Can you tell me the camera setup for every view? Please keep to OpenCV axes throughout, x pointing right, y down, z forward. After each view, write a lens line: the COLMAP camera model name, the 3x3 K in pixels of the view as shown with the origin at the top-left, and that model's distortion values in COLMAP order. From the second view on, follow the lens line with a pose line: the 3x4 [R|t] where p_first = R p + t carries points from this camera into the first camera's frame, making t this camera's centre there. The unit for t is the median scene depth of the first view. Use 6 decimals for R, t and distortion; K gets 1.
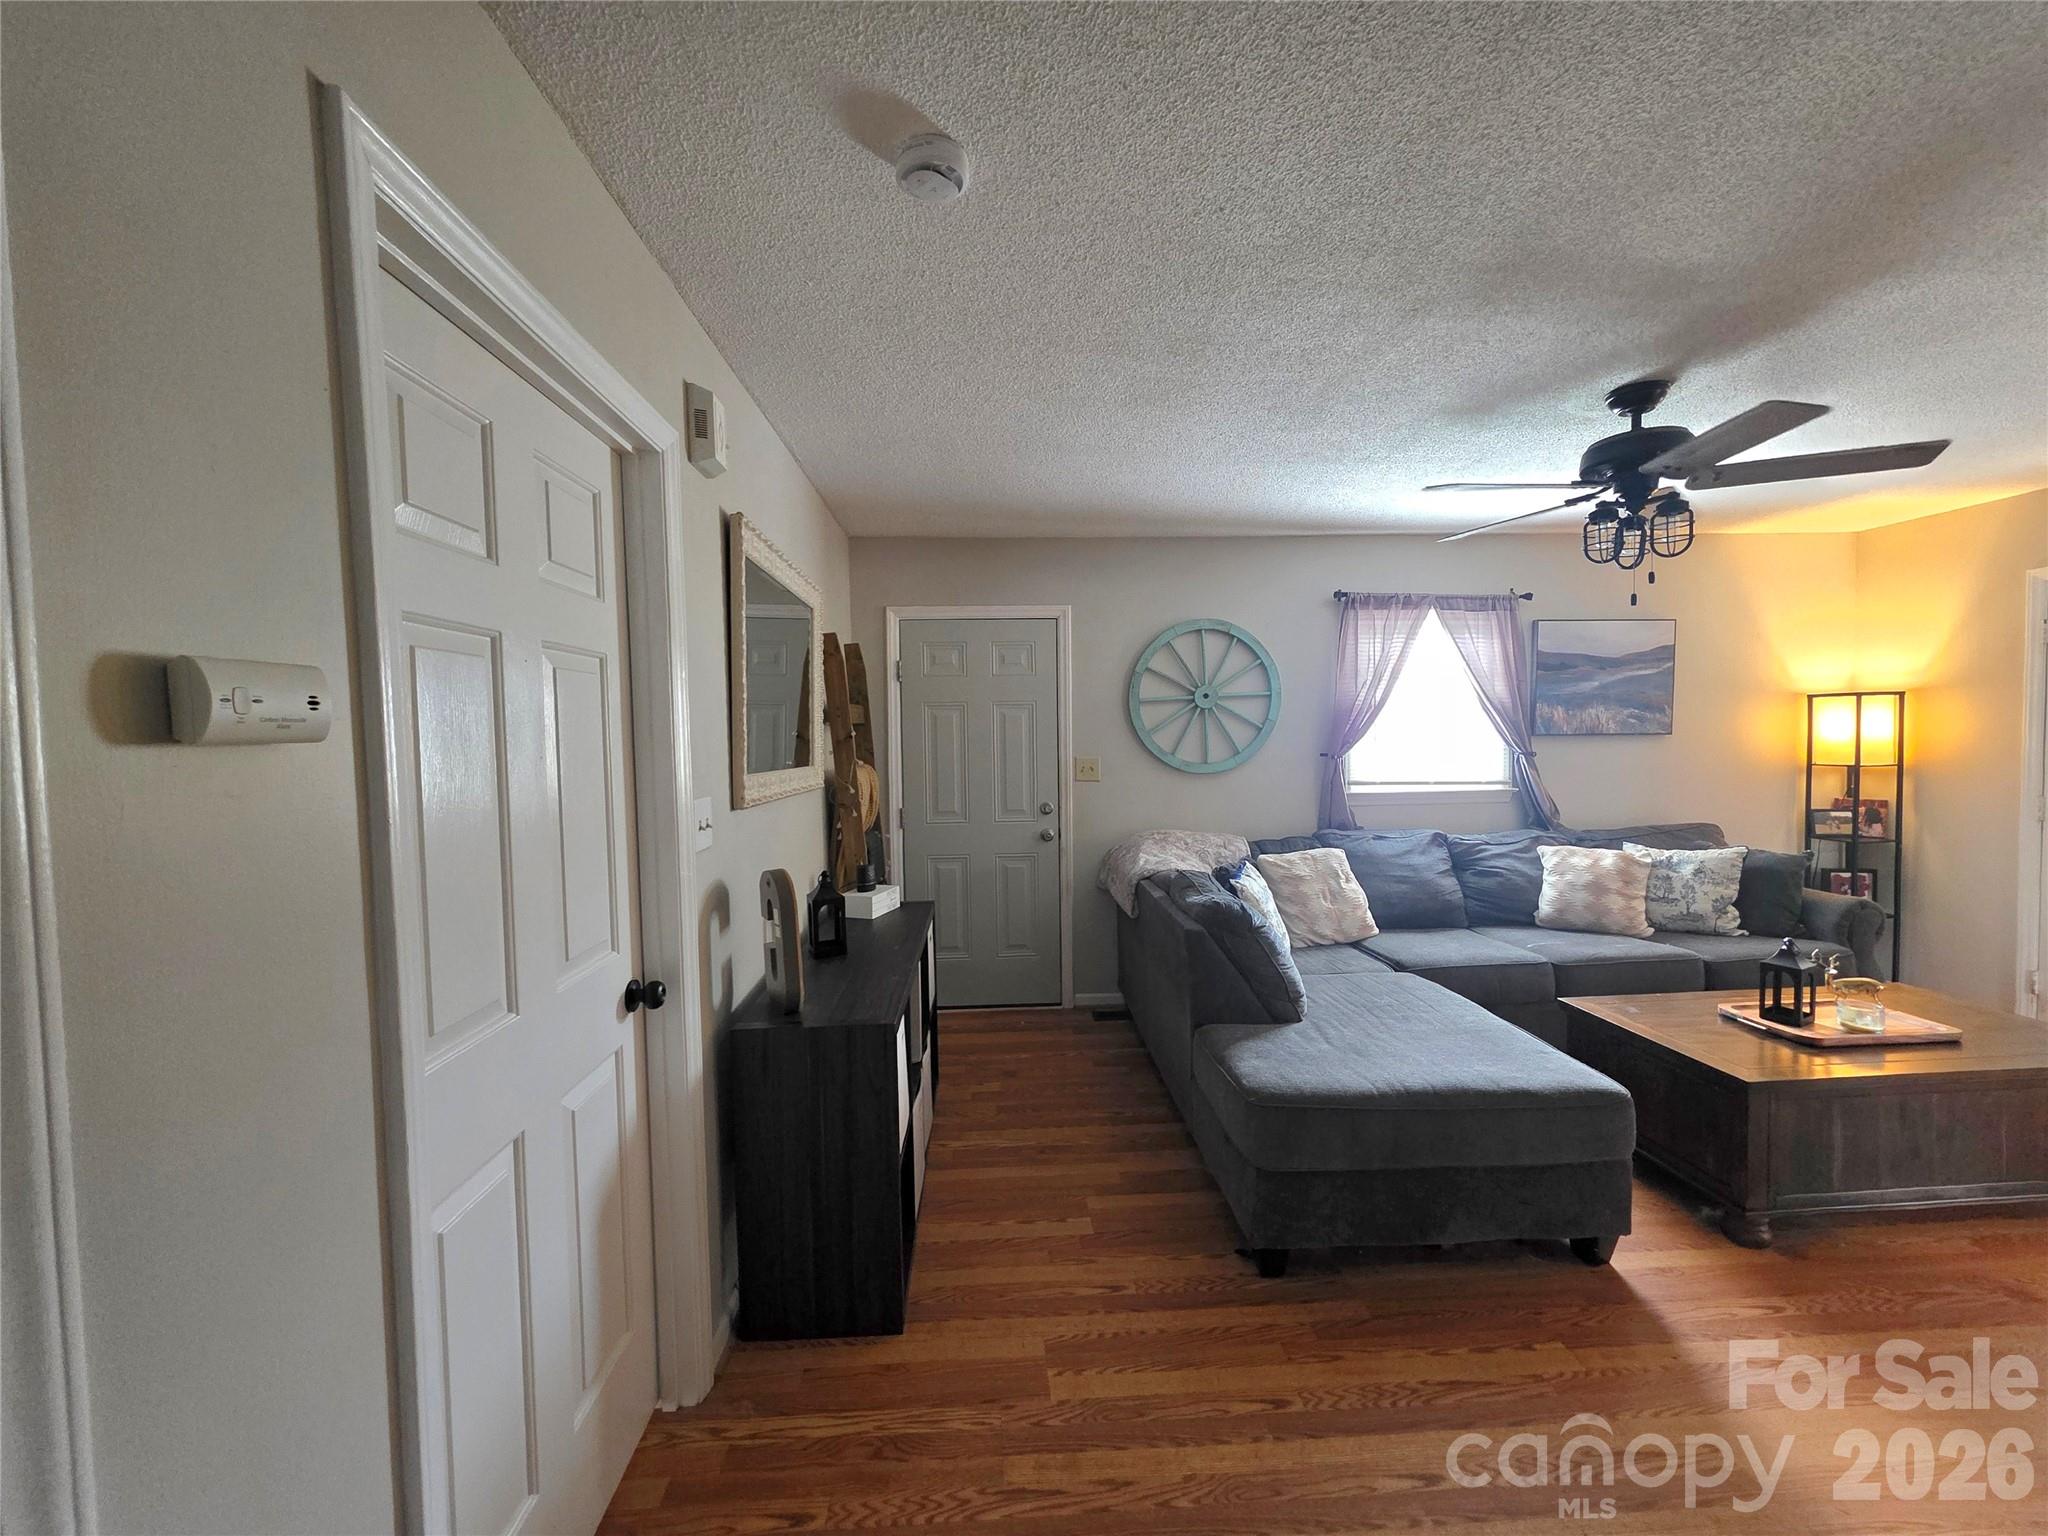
lens RADIAL K [[821.4, 0, 1011.0], [0, 821.4, 764.9], [0, 0, 1]] dist [-0.000115, 0.000429]
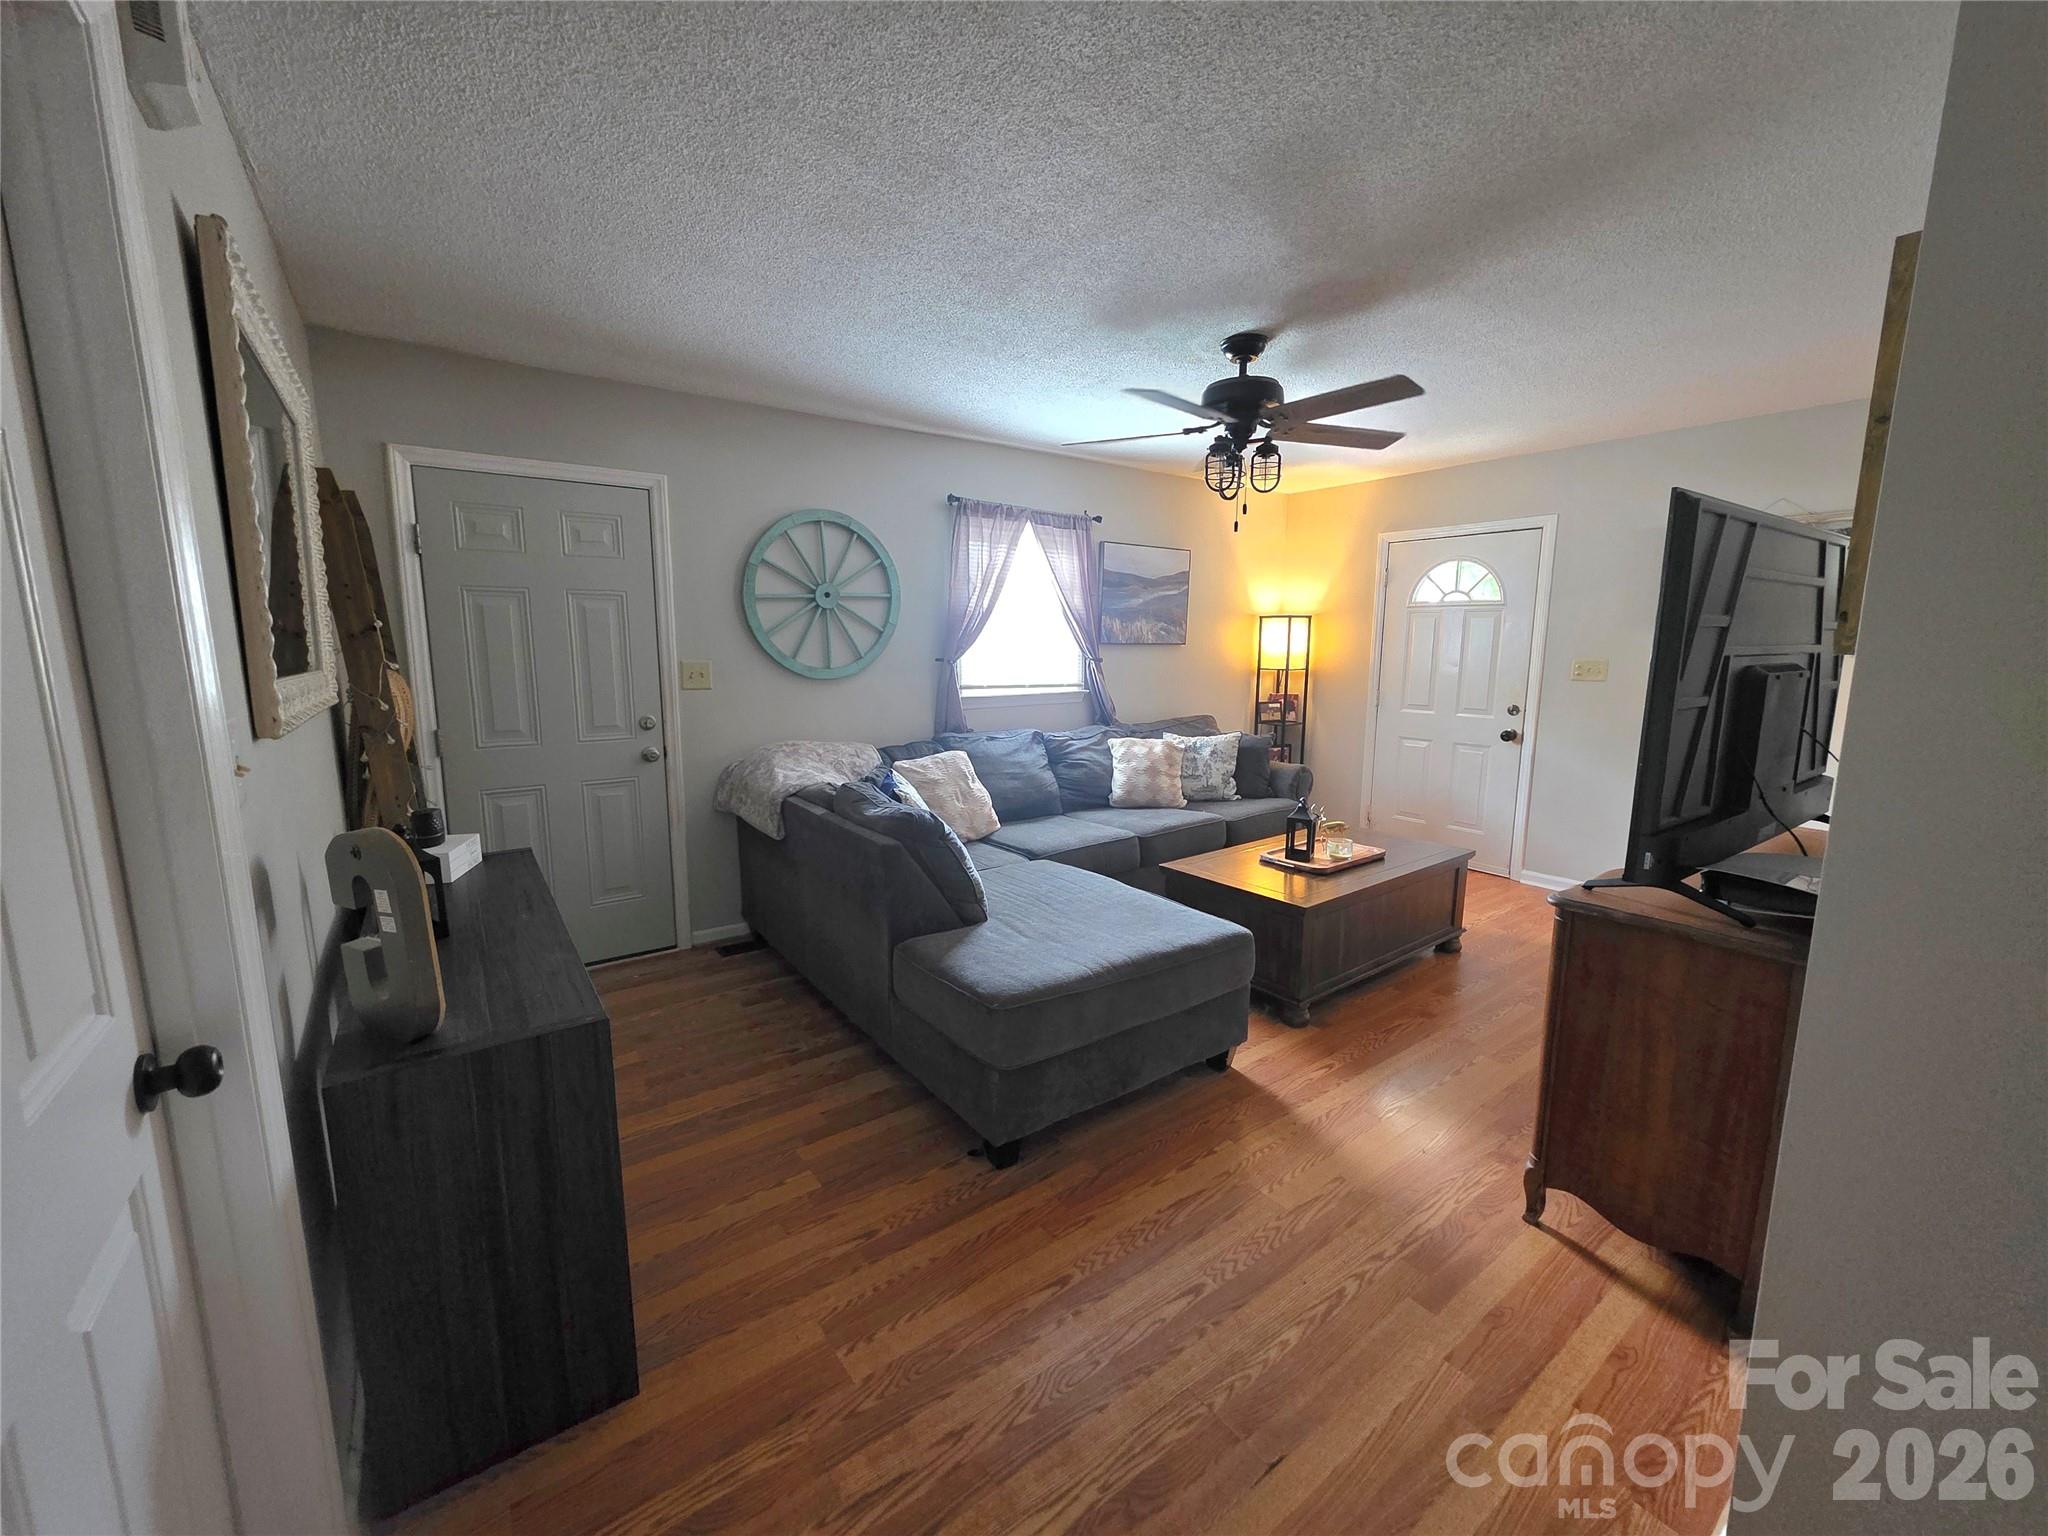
lens RADIAL K [[821.4, 0, 1018.8], [0, 821.4, 766.4], [0, 0, 1]] dist [-0.000115, 0.000429]
pose [[0.833204, -0.066476, 0.548955, -0.118670], [0.004741, 0.993570, 0.113121, 0.004974], [-0.552945, -0.091651, 0.828162, 0.108713]]
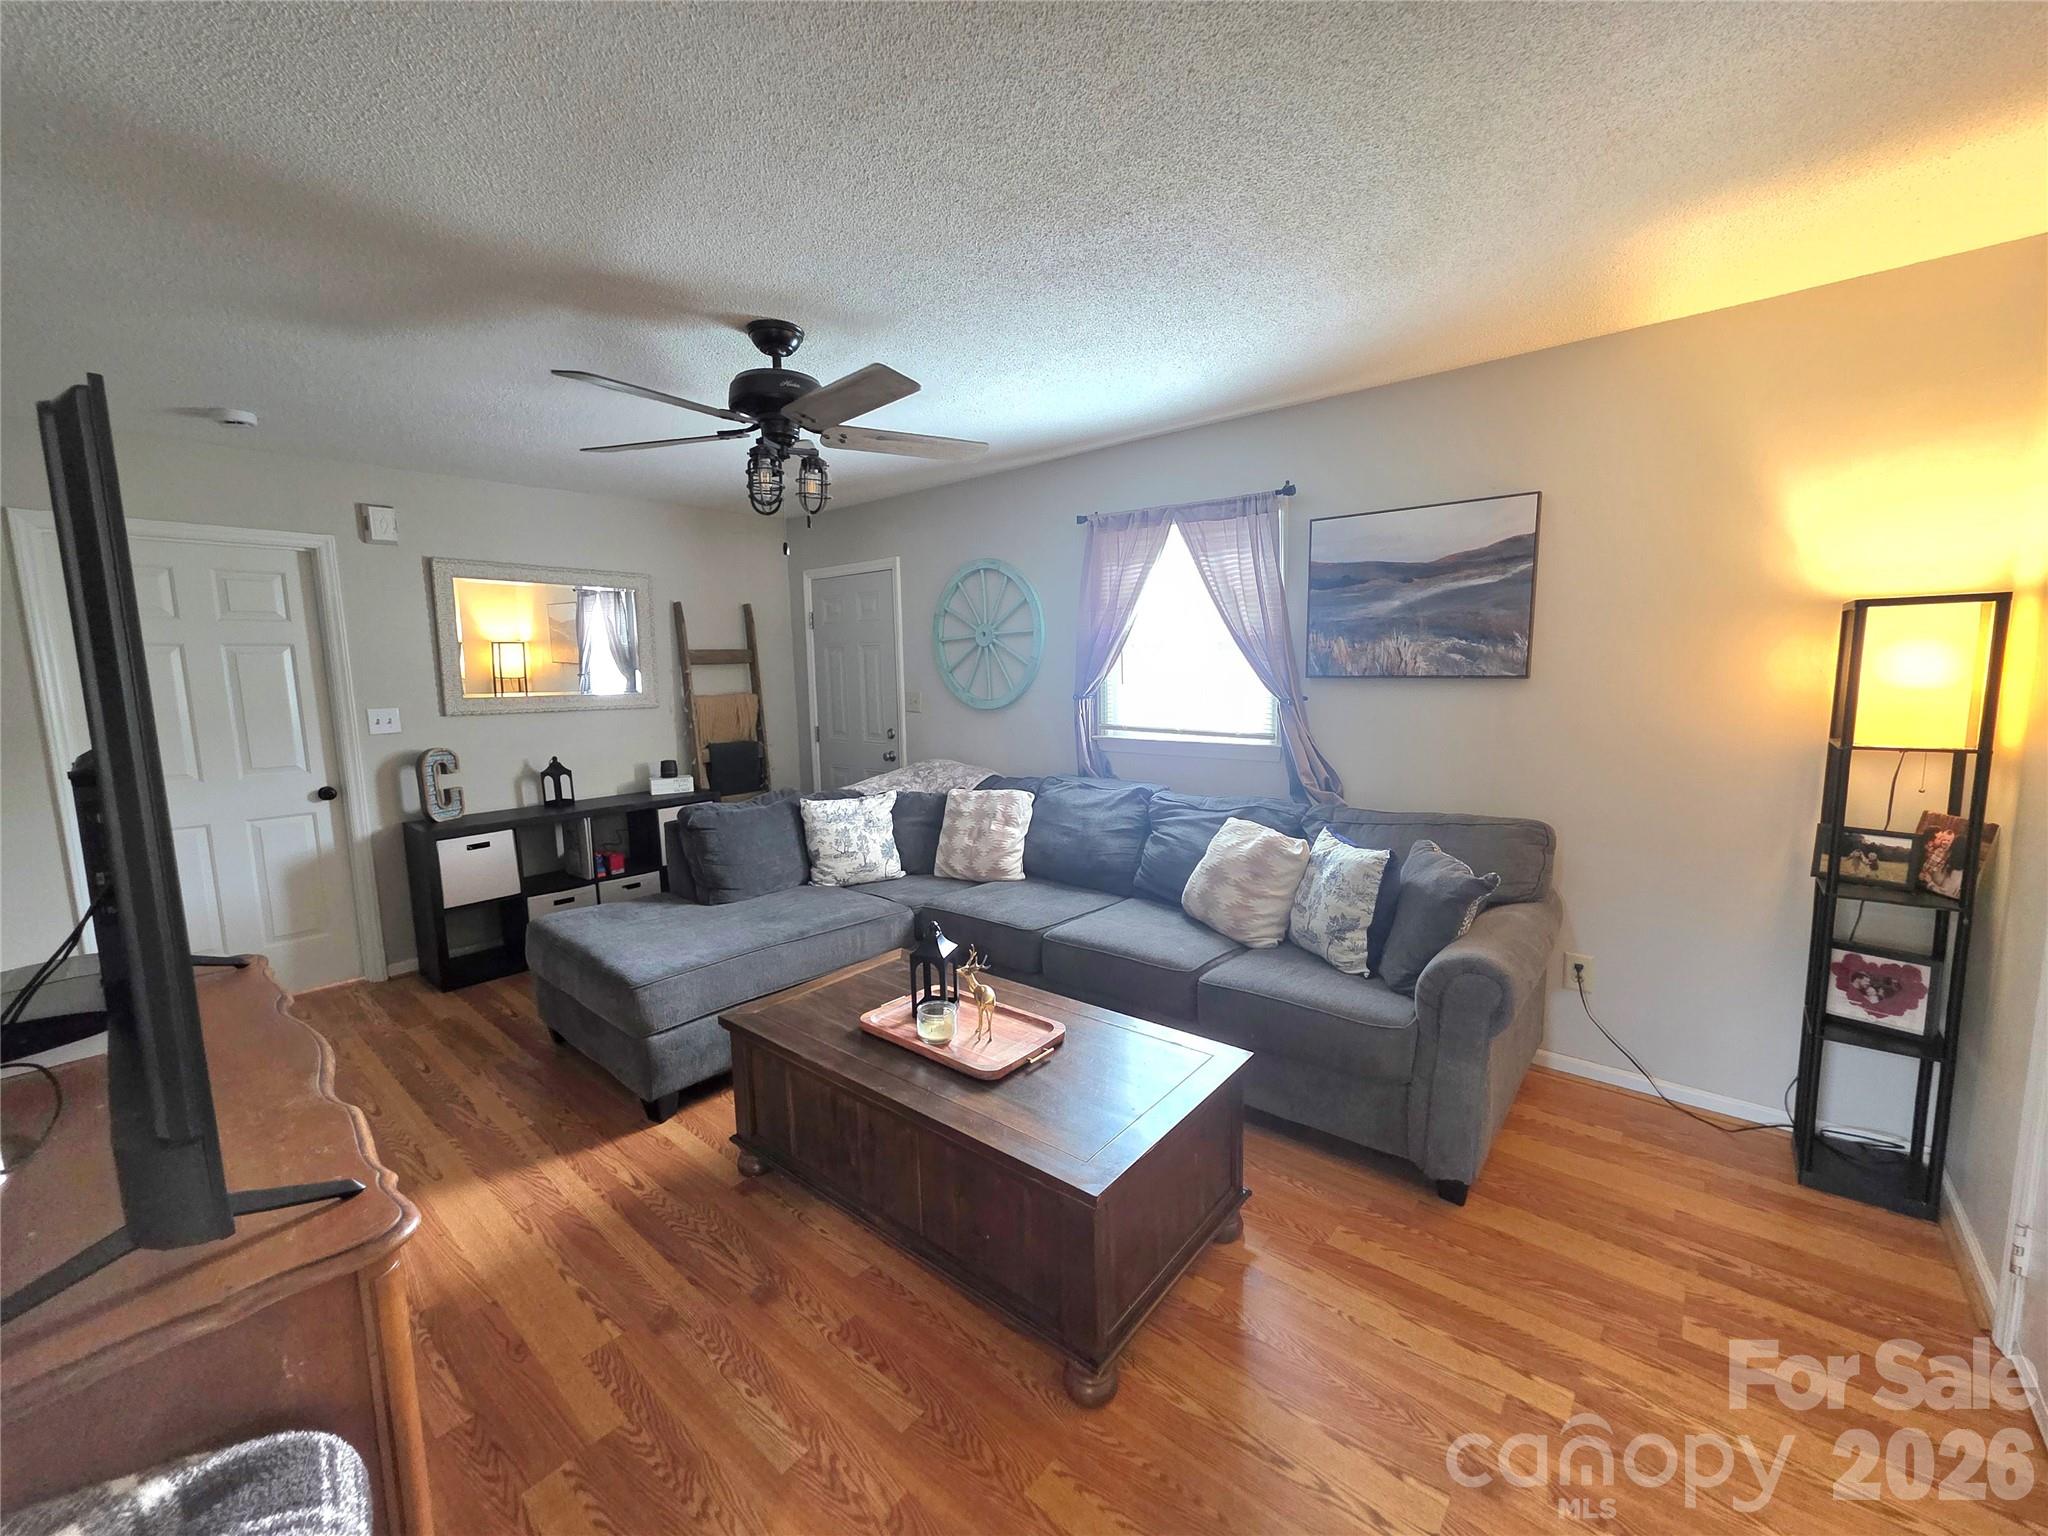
lens RADIAL K [[821.4, 0, 1016.2], [0, 821.4, 764.1], [0, 0, 1]] dist [-0.000115, 0.000429]
pose [[0.722308, 0.085730, -0.686237, 1.128385], [-0.019907, 0.994453, 0.103282, -0.033485], [0.691284, -0.060941, 0.720008, 0.311405]]
